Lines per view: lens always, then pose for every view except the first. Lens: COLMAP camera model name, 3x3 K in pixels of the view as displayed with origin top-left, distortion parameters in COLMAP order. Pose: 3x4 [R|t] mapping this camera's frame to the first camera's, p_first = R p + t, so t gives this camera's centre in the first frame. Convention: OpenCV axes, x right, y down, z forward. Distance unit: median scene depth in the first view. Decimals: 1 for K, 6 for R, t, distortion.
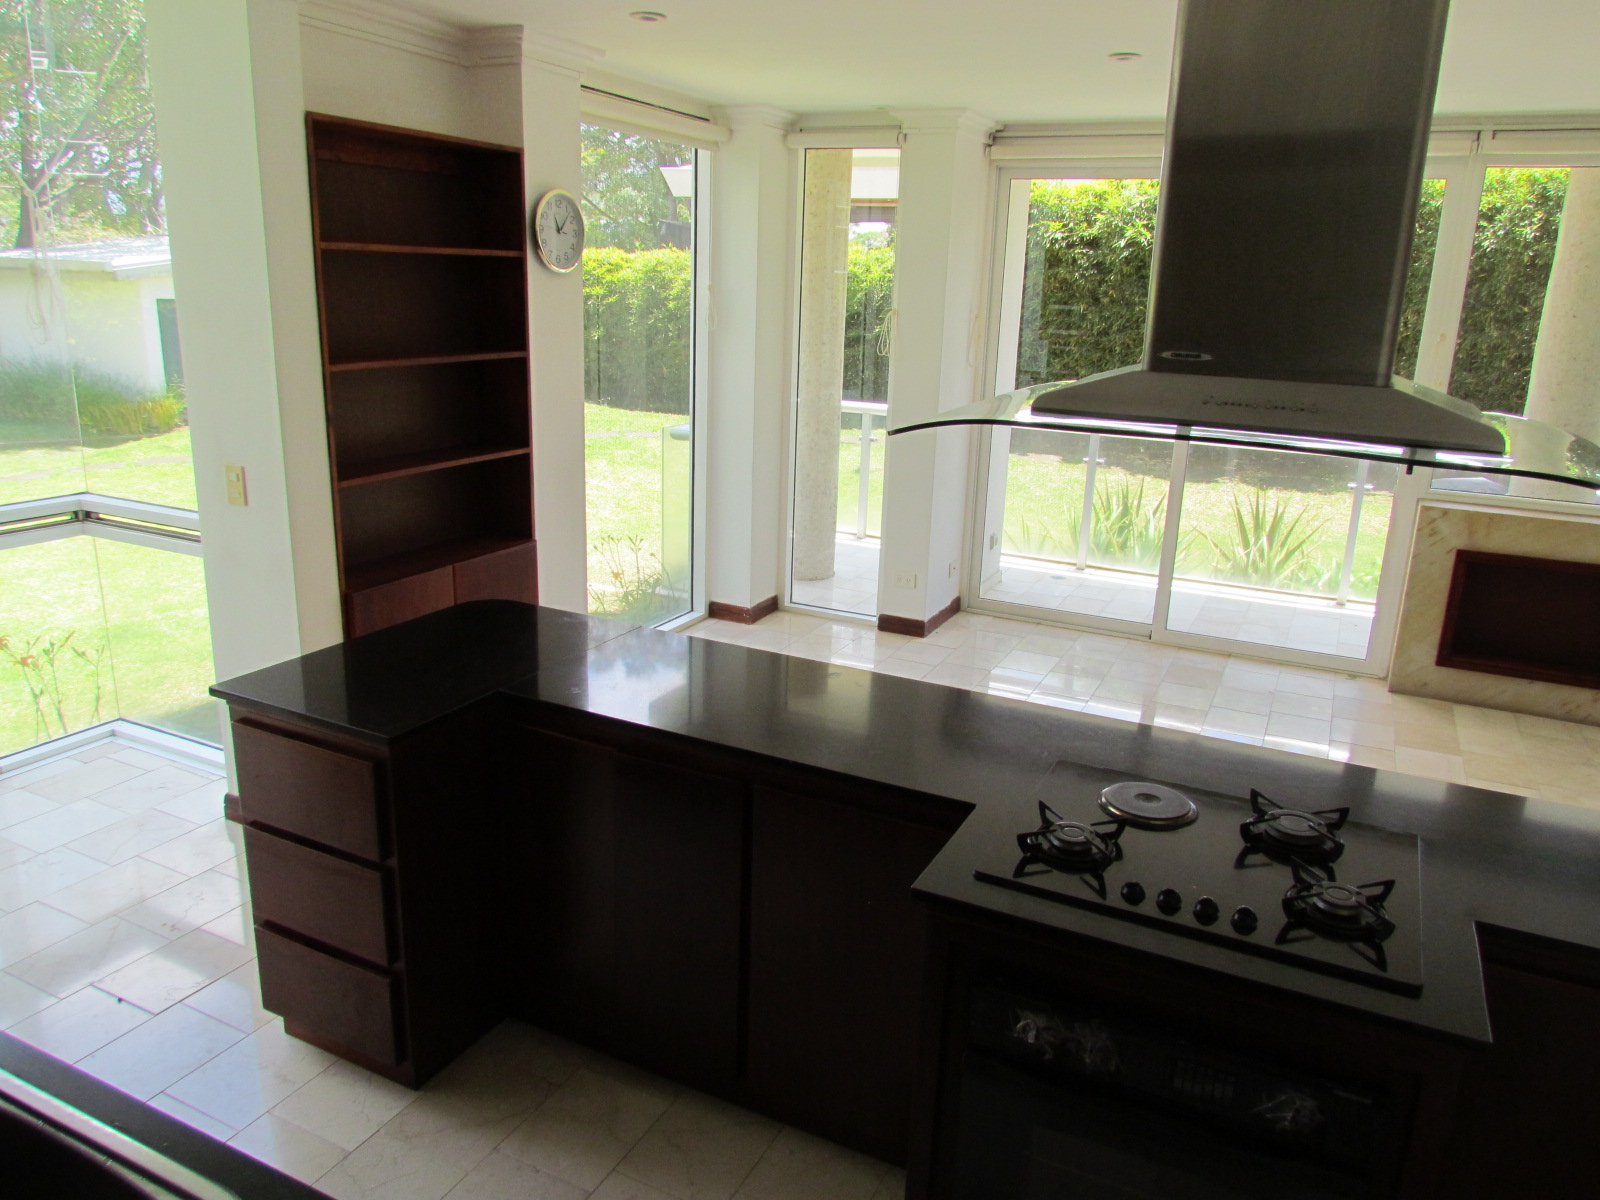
lens RADIAL K [[1139.8, 0, 800.0], [0, 1139.8, 600.0], [0, 0, 1]] dist [-0.005965, -0.009695]
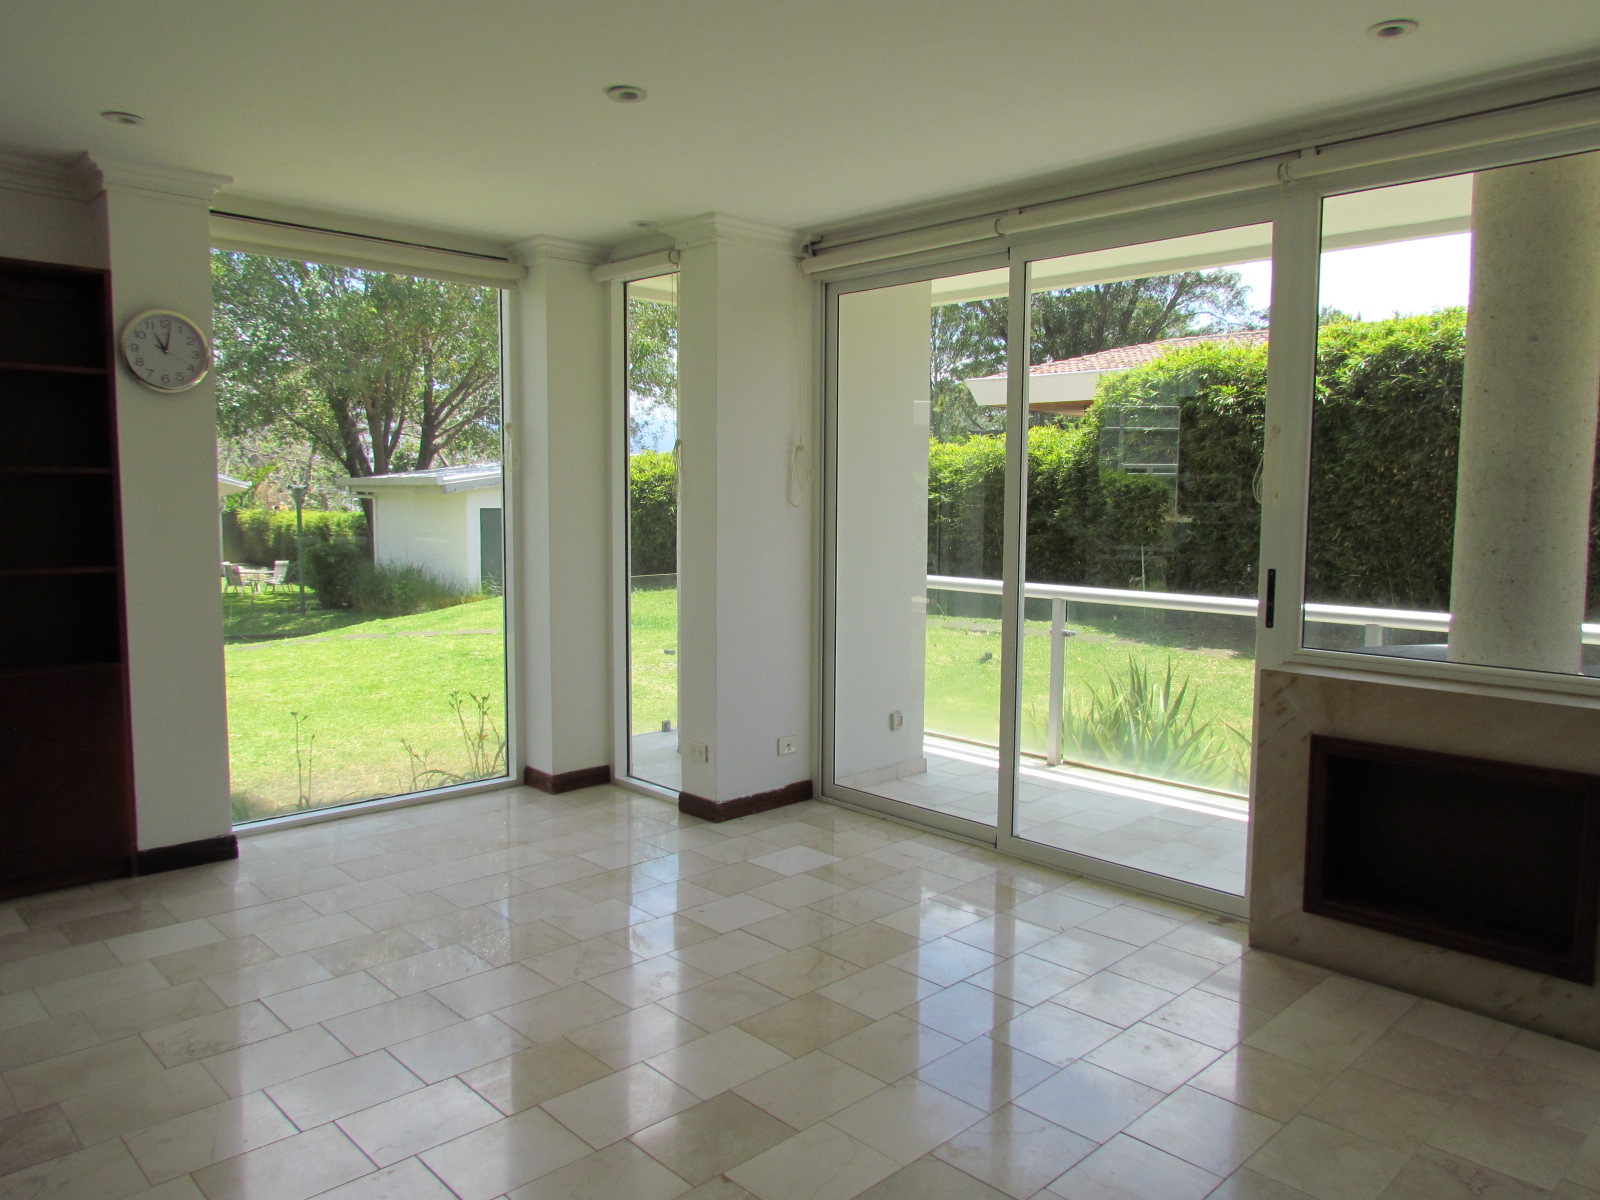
lens RADIAL K [[1139.8, 0, 800.0], [0, 1139.8, 600.0], [0, 0, 1]] dist [-0.005965, -0.009695]
pose [[0.937593, 0.006743, -0.347670, 0.490625], [-0.071704, 0.982074, -0.174323, 0.015344], [0.340262, 0.188374, 0.921269, 0.243206]]
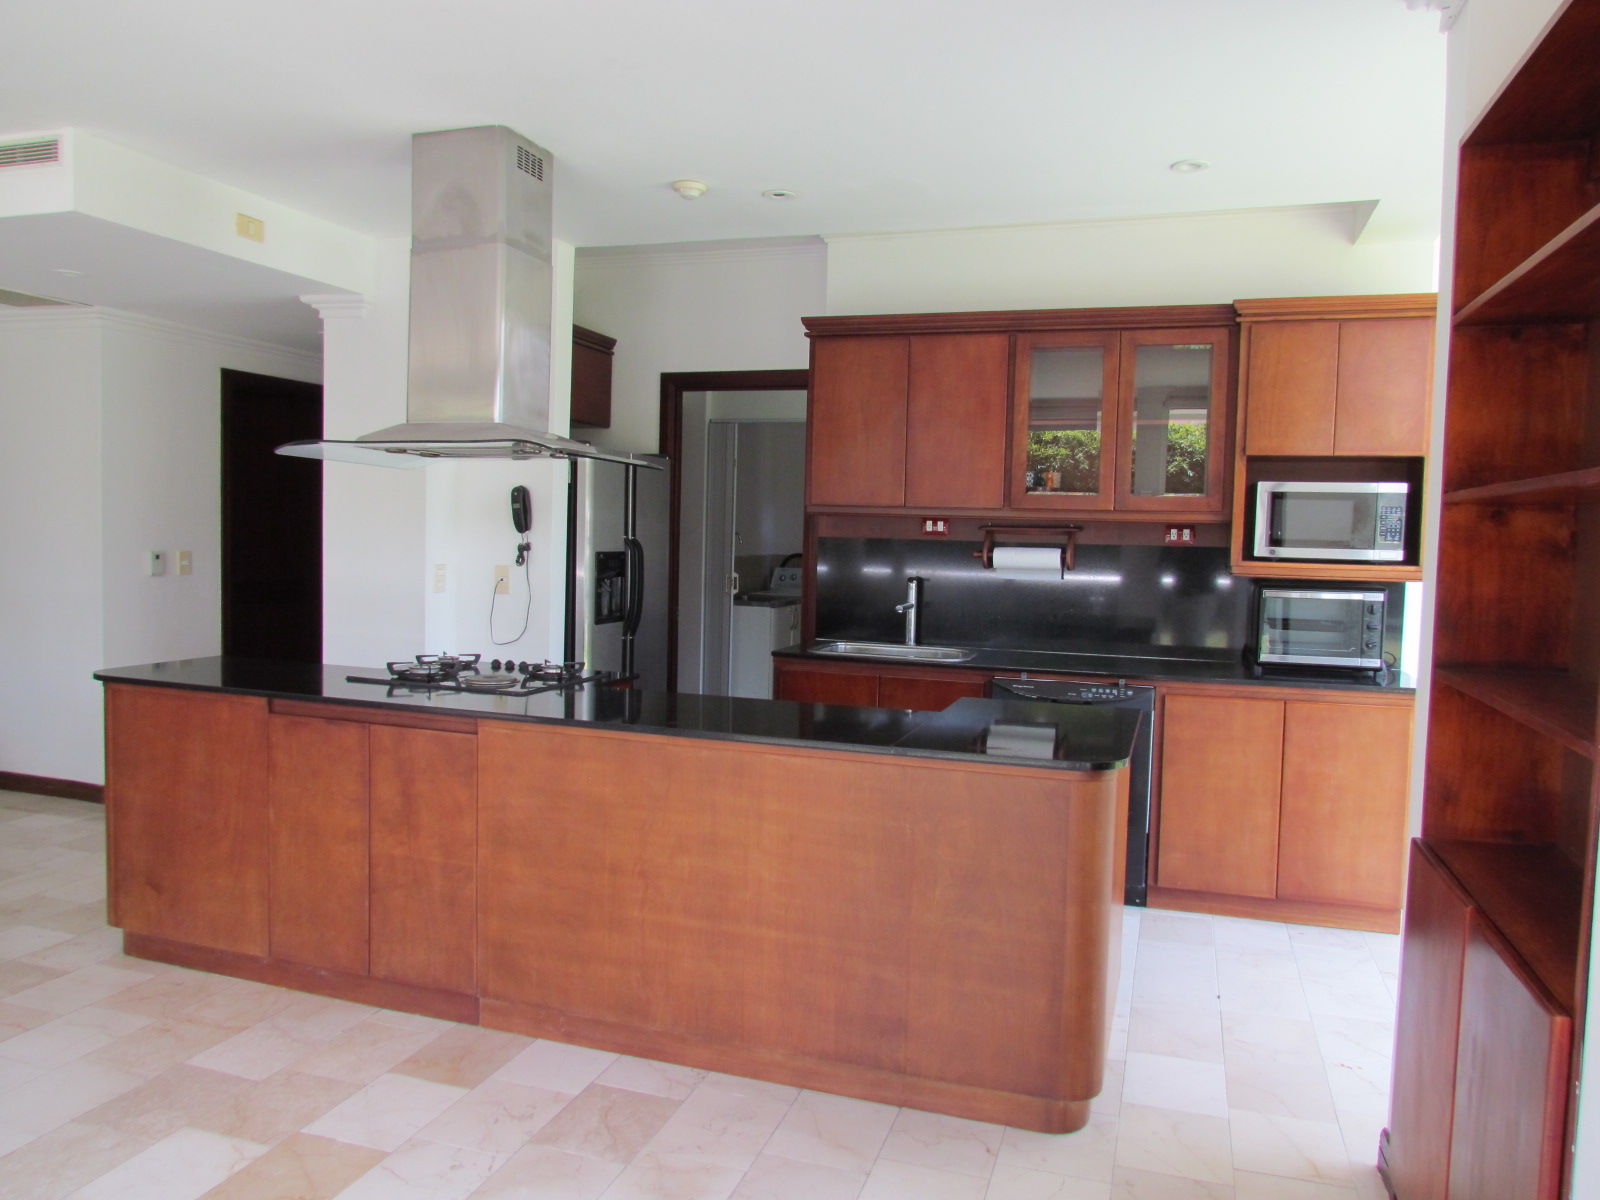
lens RADIAL K [[1139.8, 0, 800.0], [0, 1139.8, 600.0], [0, 0, 1]] dist [-0.005965, -0.009695]
pose [[-0.988806, -0.055970, -0.138311, 0.037410], [-0.097701, 0.943486, 0.316685, -0.193718], [0.112770, 0.326653, -0.938393, 0.972782]]
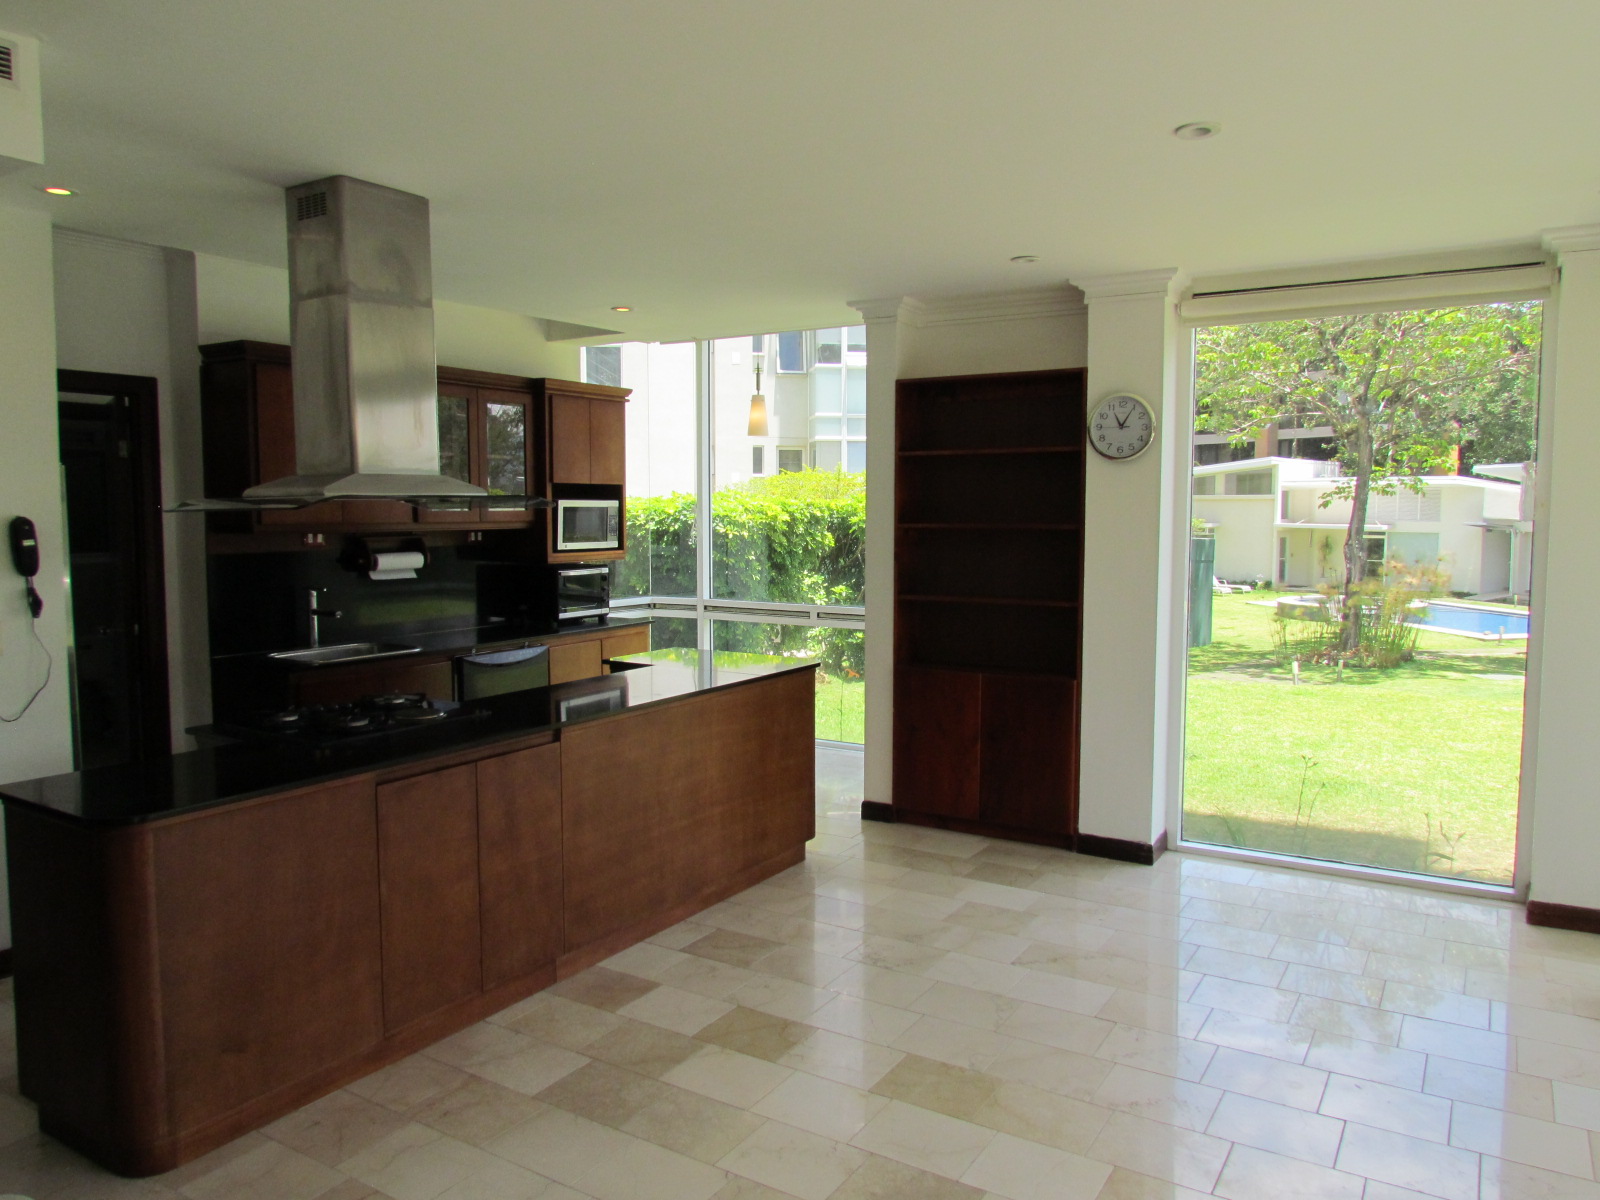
lens RADIAL K [[1139.8, 0, 800.0], [0, 1139.8, 600.0], [0, 0, 1]] dist [-0.005965, -0.009695]
pose [[-0.095073, 0.044079, -0.994494, 0.762975], [-0.272140, 0.959812, 0.068558, -0.106882], [0.957549, 0.277160, -0.079256, 0.623851]]
